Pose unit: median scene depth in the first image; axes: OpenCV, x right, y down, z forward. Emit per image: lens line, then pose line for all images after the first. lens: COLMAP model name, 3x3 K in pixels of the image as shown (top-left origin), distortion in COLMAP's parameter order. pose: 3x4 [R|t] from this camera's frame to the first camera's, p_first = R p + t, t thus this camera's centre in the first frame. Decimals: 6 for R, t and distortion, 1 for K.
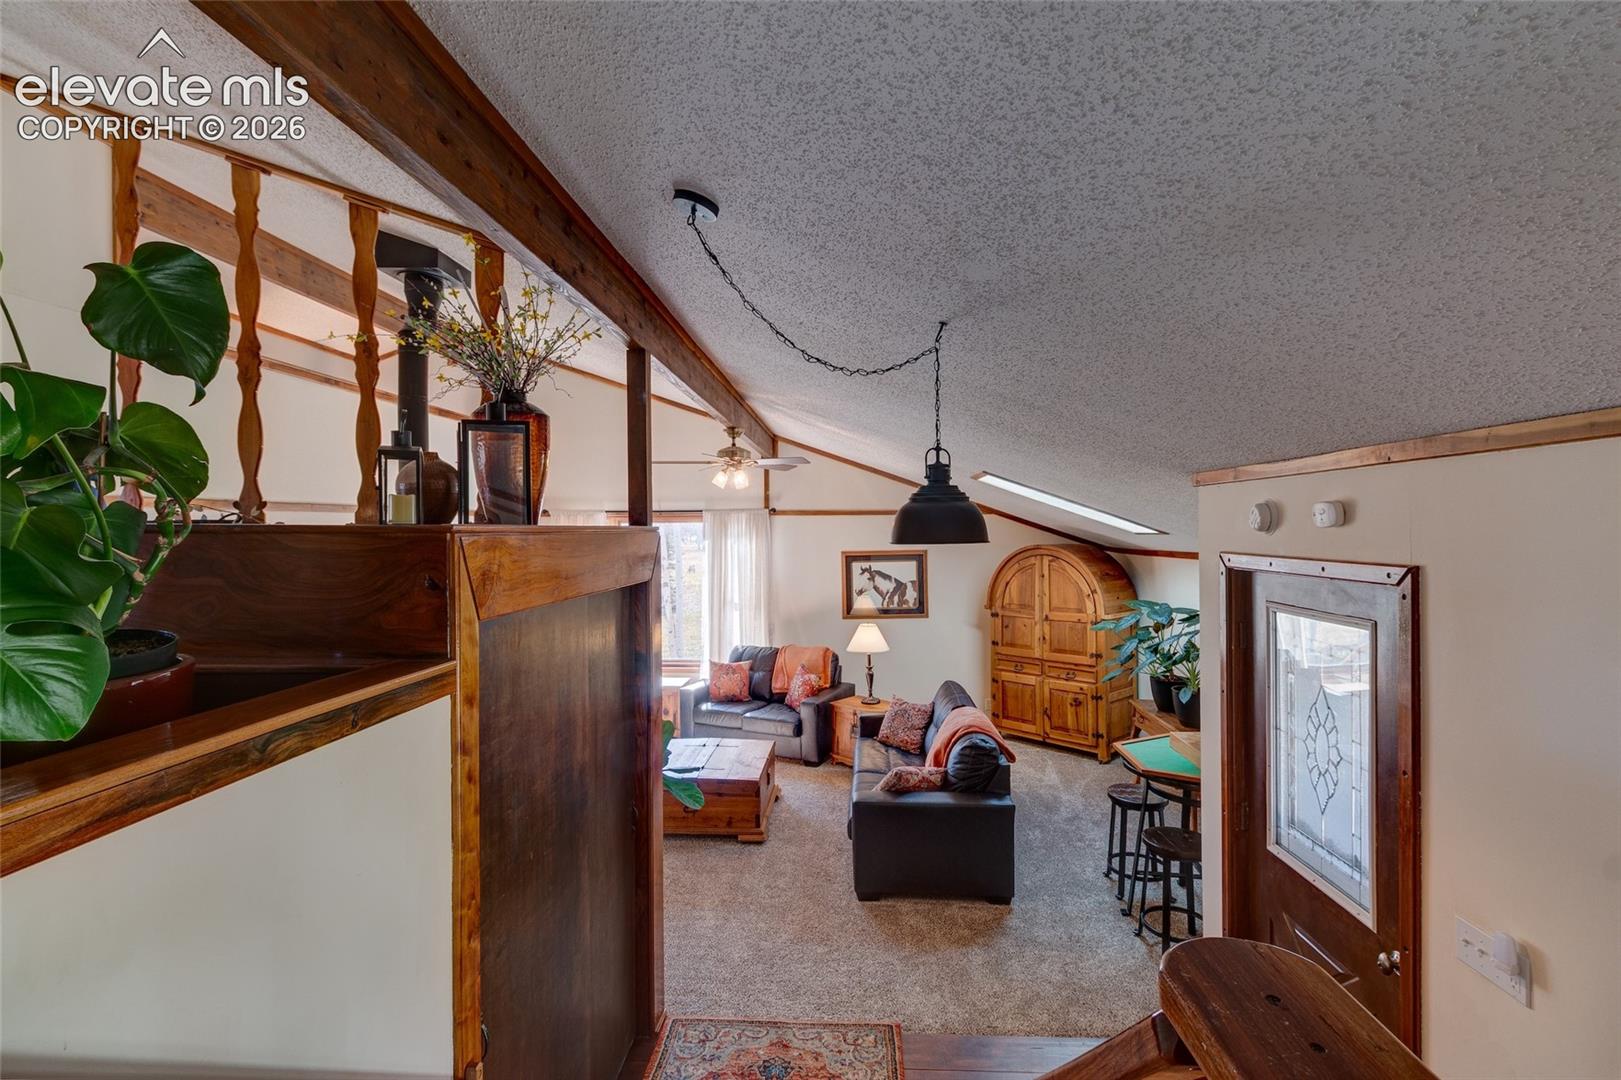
lens RADIAL K [[742.0, 0, 810.5], [0, 742.0, 540.0], [0, 0, 1]] dist [0.021022, 0.000053]
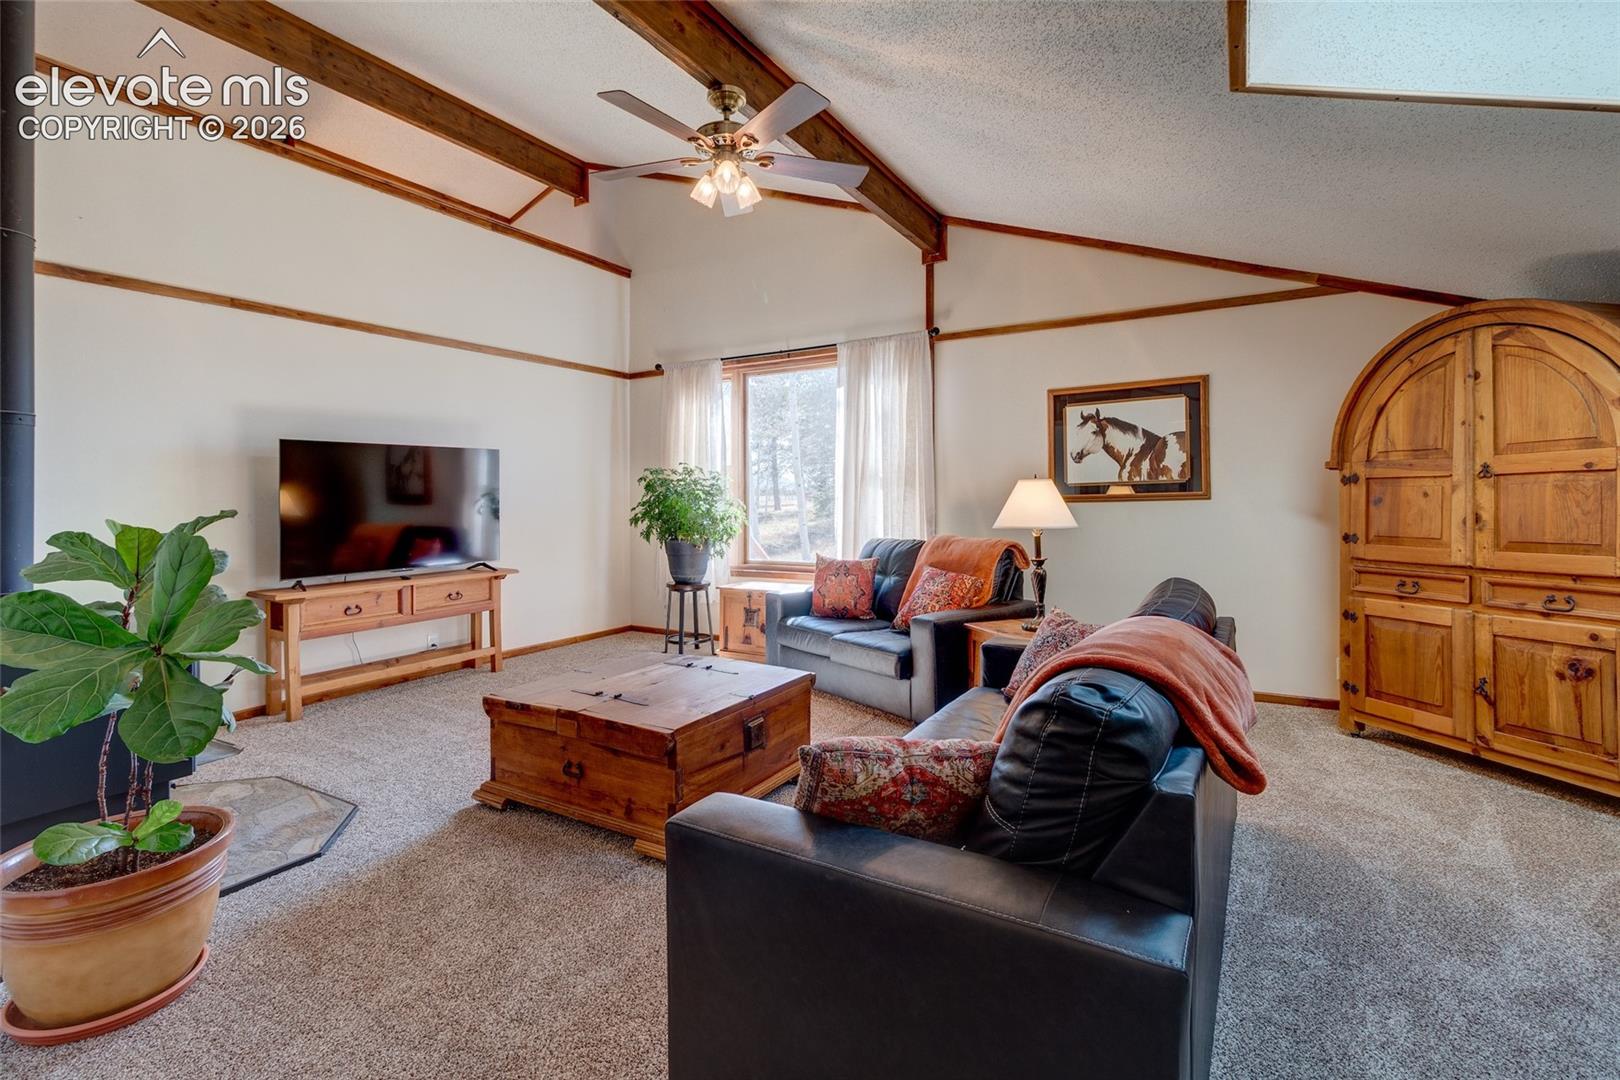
lens RADIAL K [[733.6, 0, 814.5], [0, 733.6, 508.6], [0, 0, 1]] dist [0.000997, 0.000048]
pose [[0.890673, 0.003733, -0.454630, 0.161740], [-0.002472, 0.999991, 0.003368, 0.123623], [0.454638, -0.001876, 0.890674, 0.437258]]
